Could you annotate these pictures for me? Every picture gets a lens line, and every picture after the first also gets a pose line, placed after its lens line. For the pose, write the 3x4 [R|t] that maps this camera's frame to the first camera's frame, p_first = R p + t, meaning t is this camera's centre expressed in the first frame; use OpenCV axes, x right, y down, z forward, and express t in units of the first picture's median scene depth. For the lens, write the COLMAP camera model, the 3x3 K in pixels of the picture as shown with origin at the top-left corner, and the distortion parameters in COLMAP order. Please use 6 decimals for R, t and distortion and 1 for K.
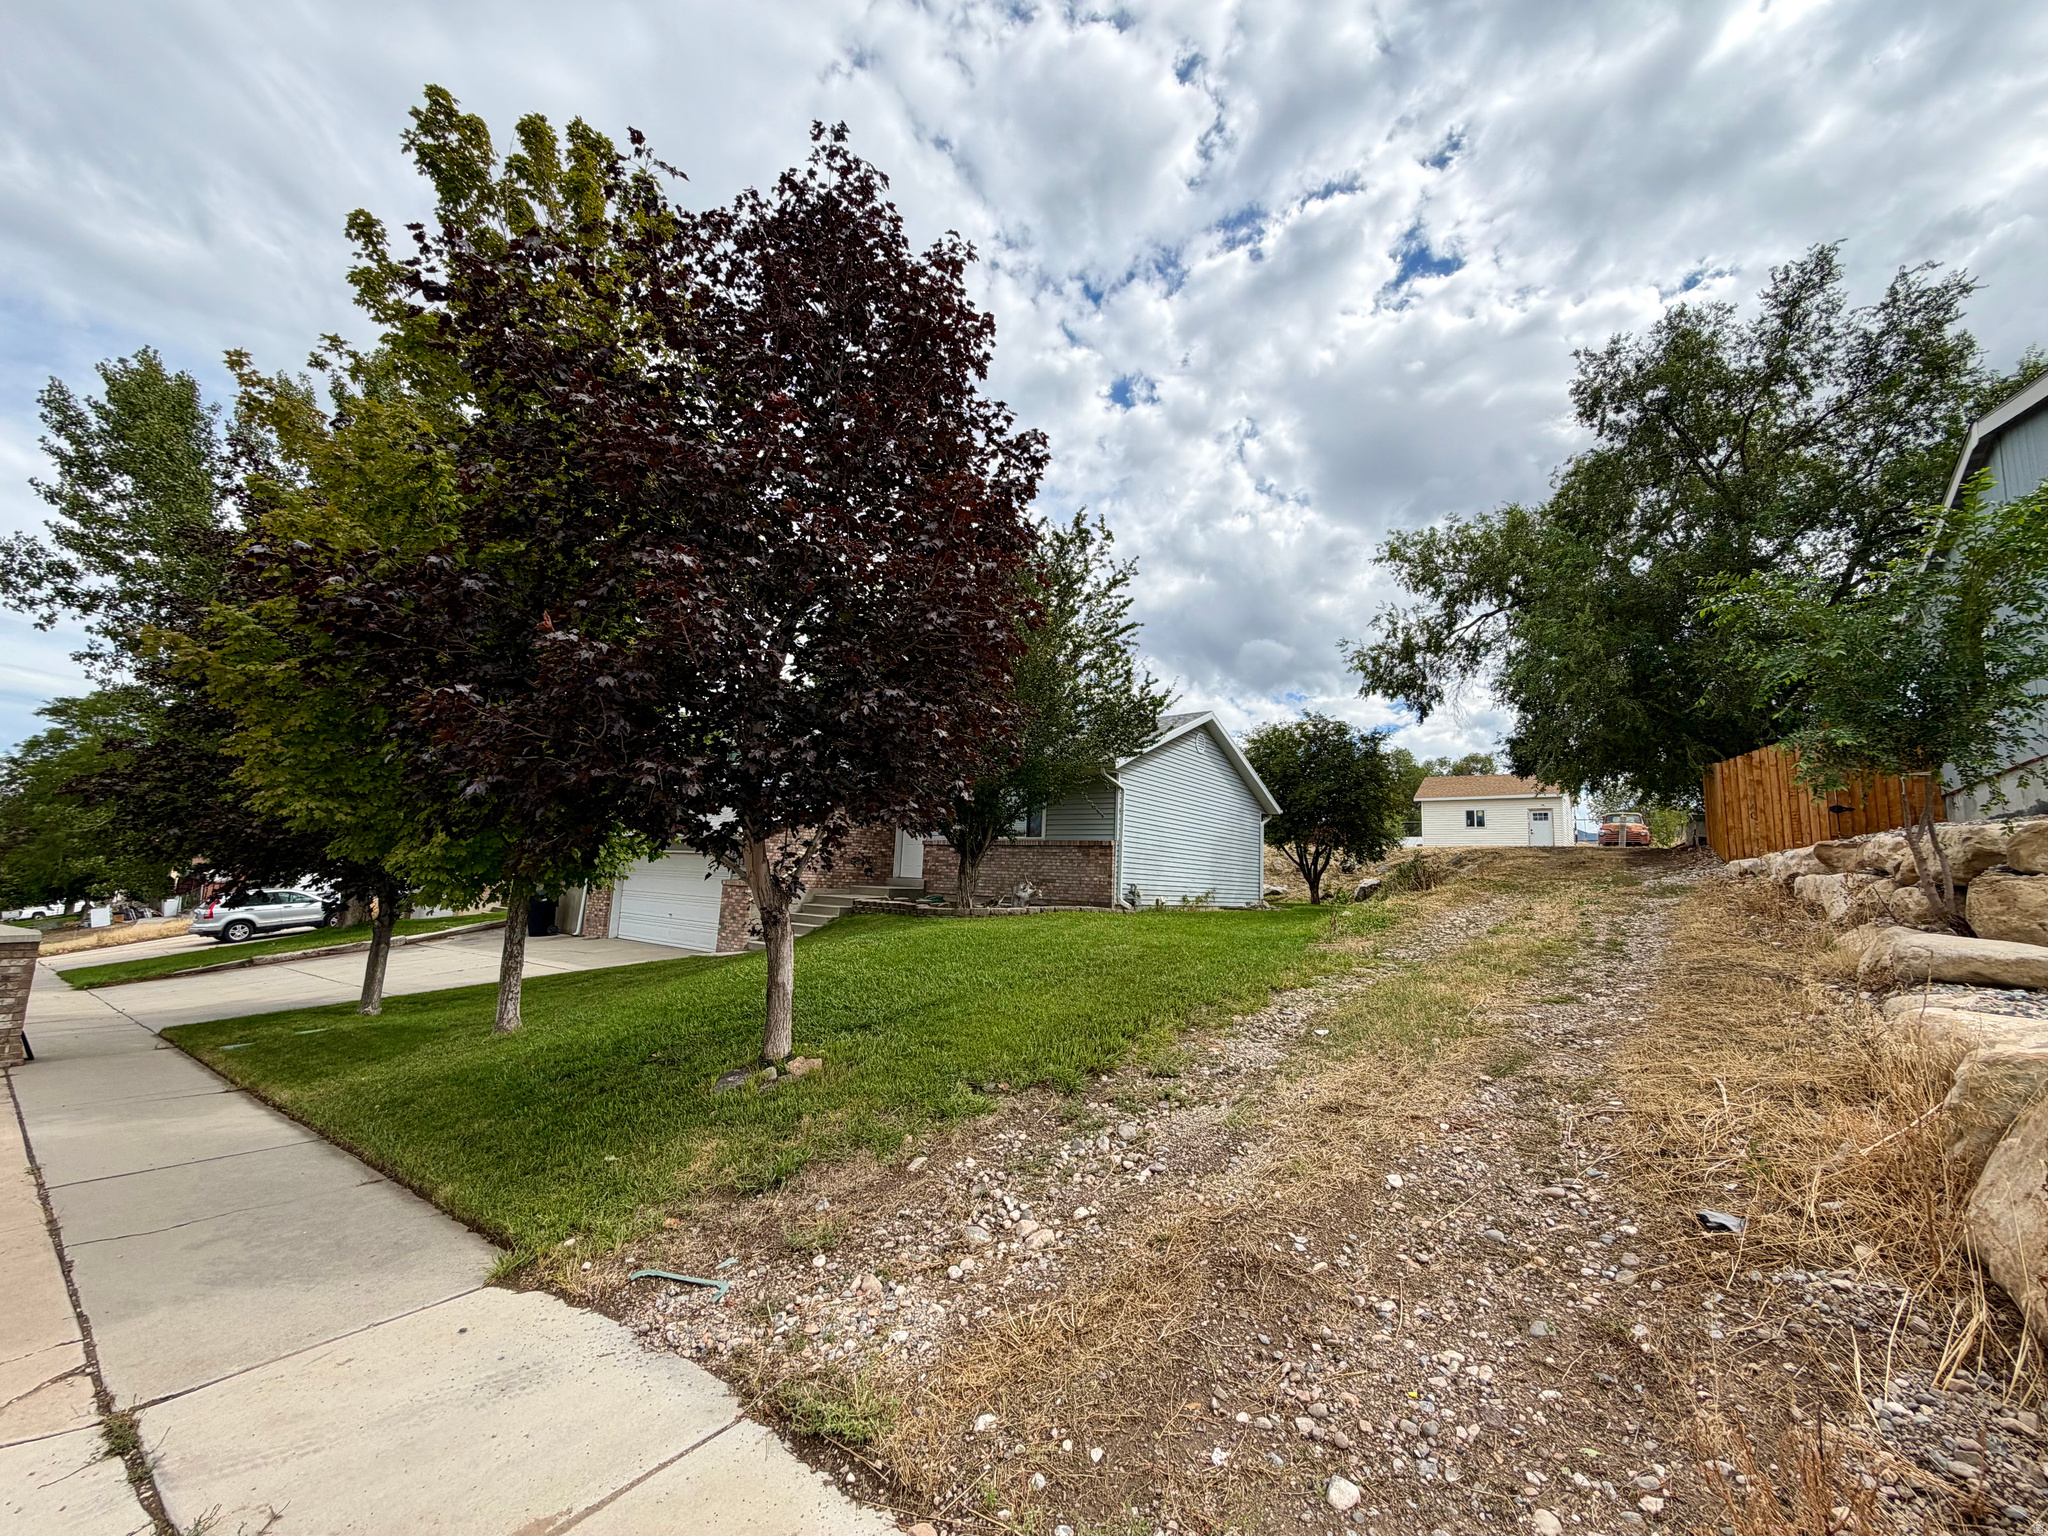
lens RADIAL K [[816.7, 0, 1024.8], [0, 816.7, 768.5], [0, 0, 1]] dist [0.011213, -0.001156]
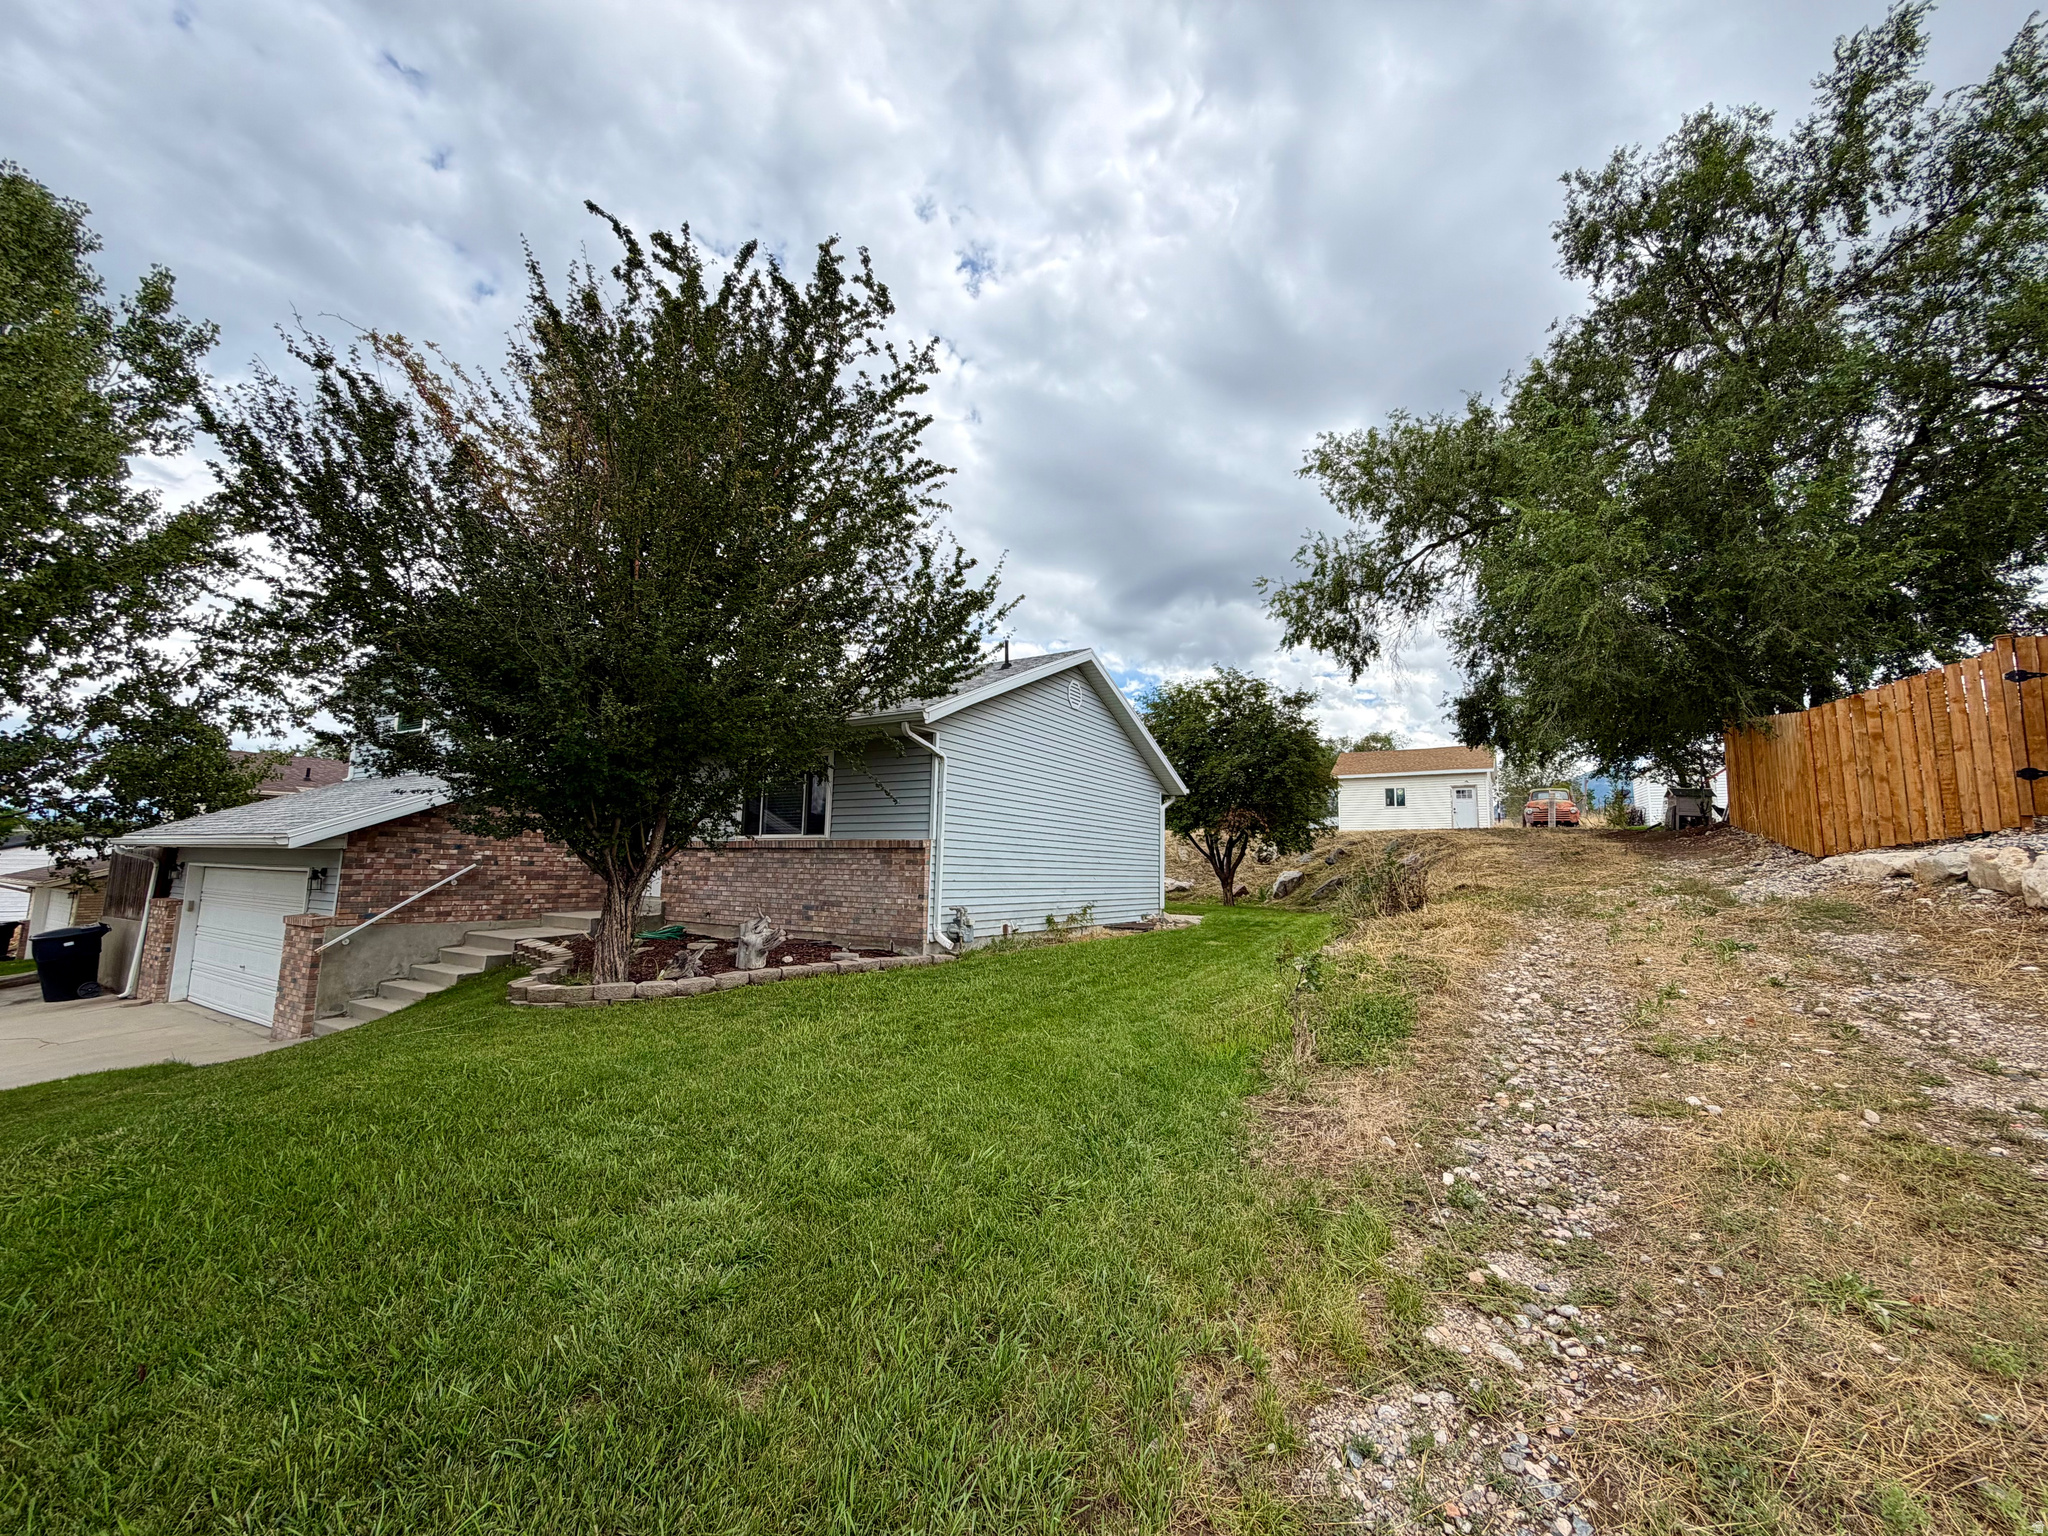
lens RADIAL K [[816.7, 0, 1018.5], [0, 816.7, 770.9], [0, 0, 1]] dist [0.011213, -0.001156]
pose [[0.995046, -0.010508, 0.098861, 0.078509], [0.008385, 0.999726, 0.021862, 0.014937], [-0.099064, -0.020924, 0.994861, 0.247812]]
